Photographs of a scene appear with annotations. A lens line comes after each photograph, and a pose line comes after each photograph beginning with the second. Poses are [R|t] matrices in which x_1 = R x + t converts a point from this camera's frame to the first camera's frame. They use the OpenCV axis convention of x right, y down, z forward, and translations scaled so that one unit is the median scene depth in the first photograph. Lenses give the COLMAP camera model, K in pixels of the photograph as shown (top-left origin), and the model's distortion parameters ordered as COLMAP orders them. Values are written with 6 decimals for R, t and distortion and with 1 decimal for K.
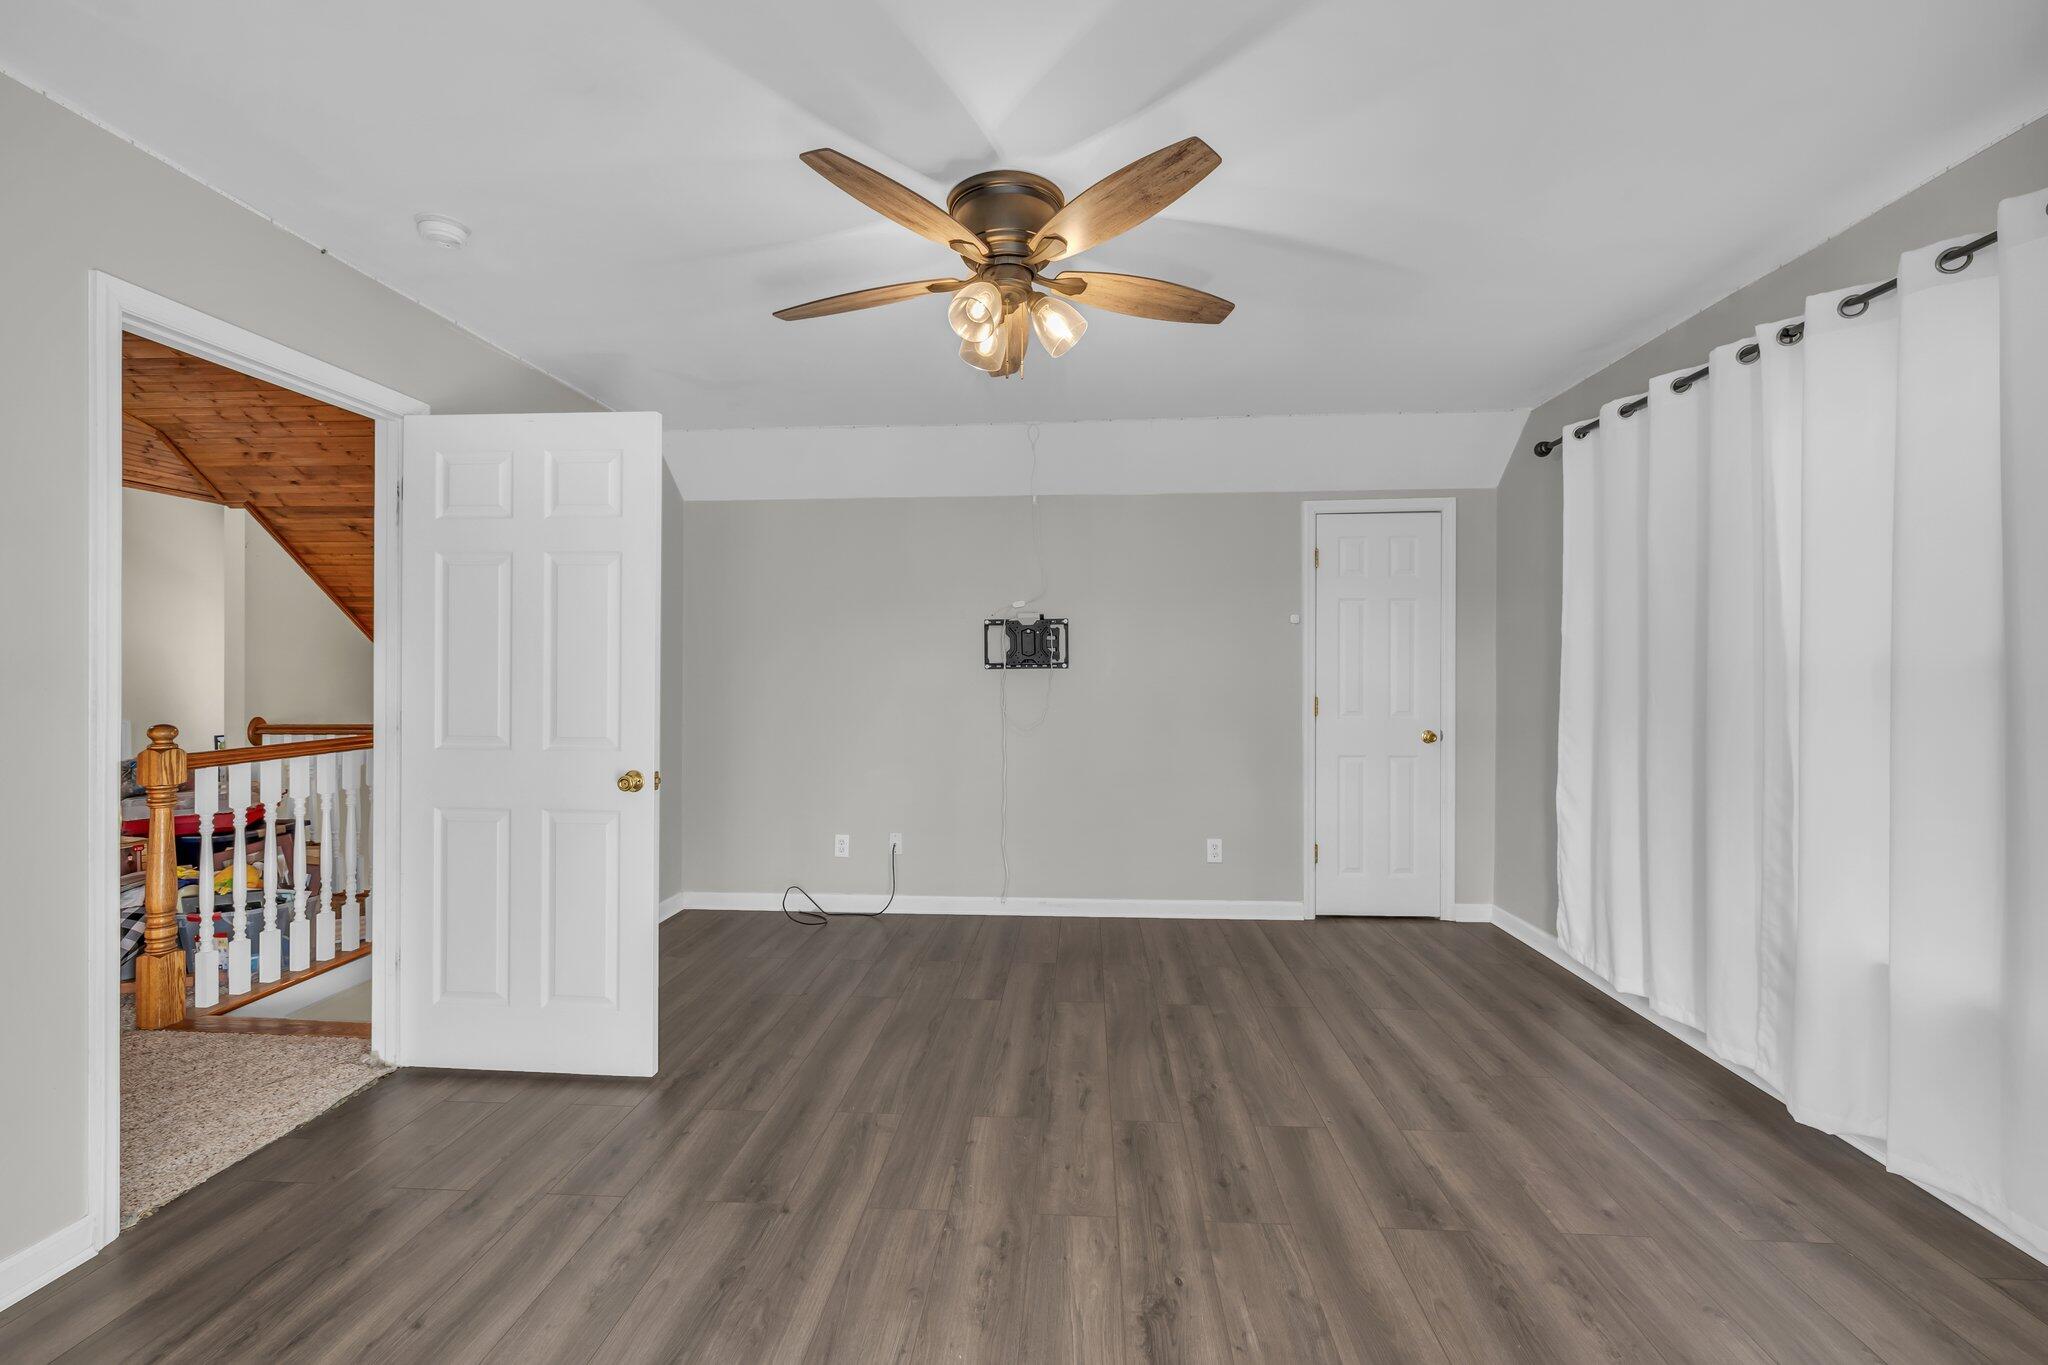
lens RADIAL K [[871.3, 0, 1023.6], [0, 871.3, 677.8], [0, 0, 1]] dist [-0.000038, -0.000318]
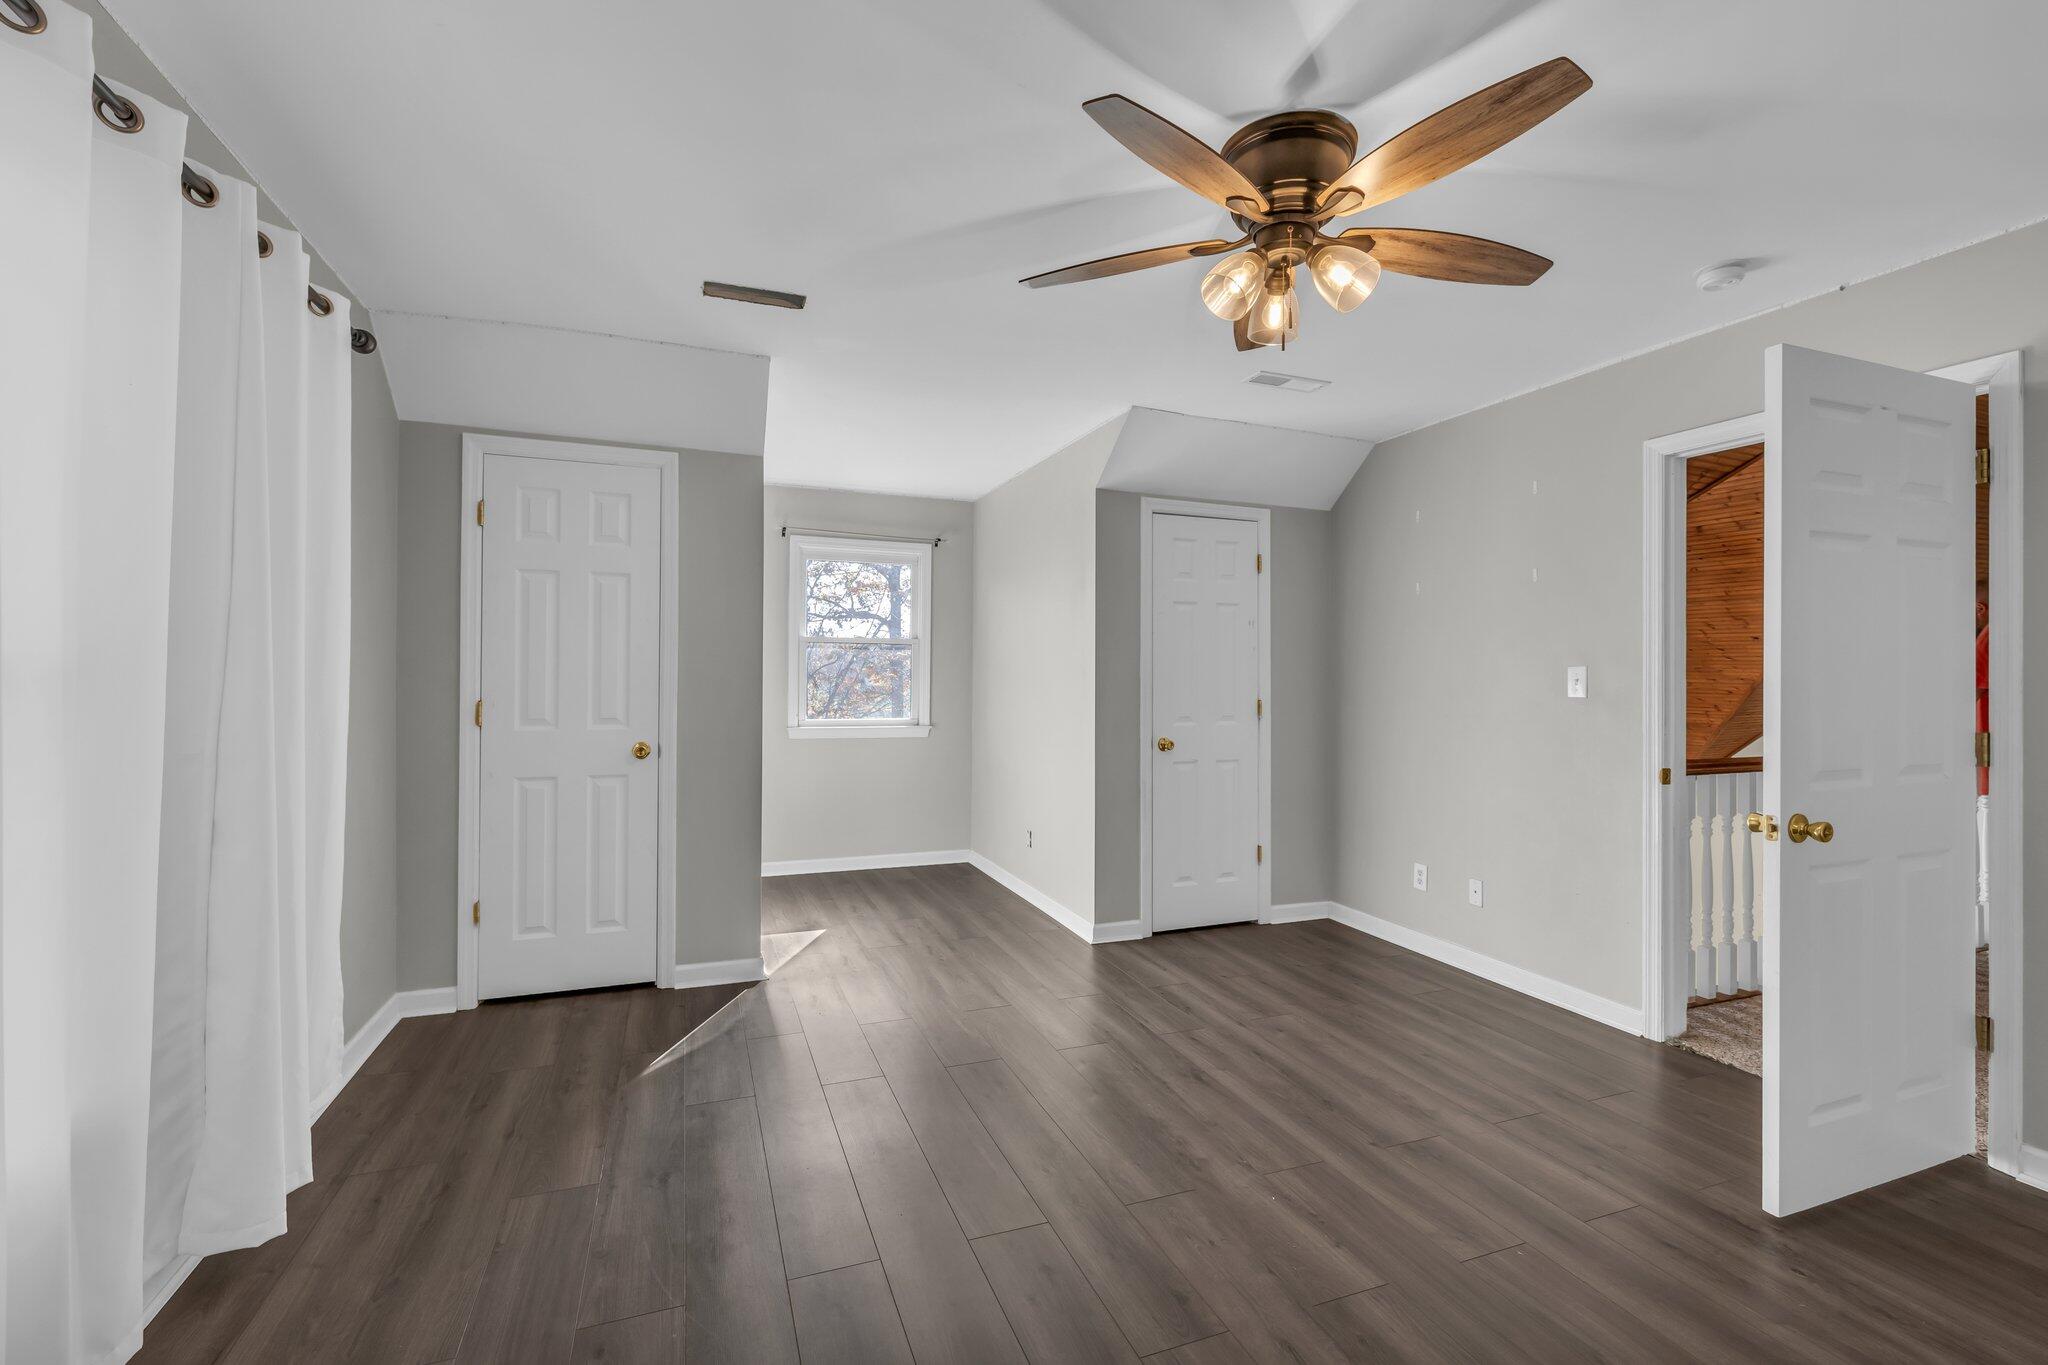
lens RADIAL K [[871.3, 0, 1023.6], [0, 871.3, 677.8], [0, 0, 1]] dist [-0.000038, -0.000318]
pose [[-0.903308, -0.005203, -0.428960, 0.626716], [-0.010391, 0.999898, 0.009755, -0.016716], [0.428866, 0.013269, -0.903271, 1.773071]]
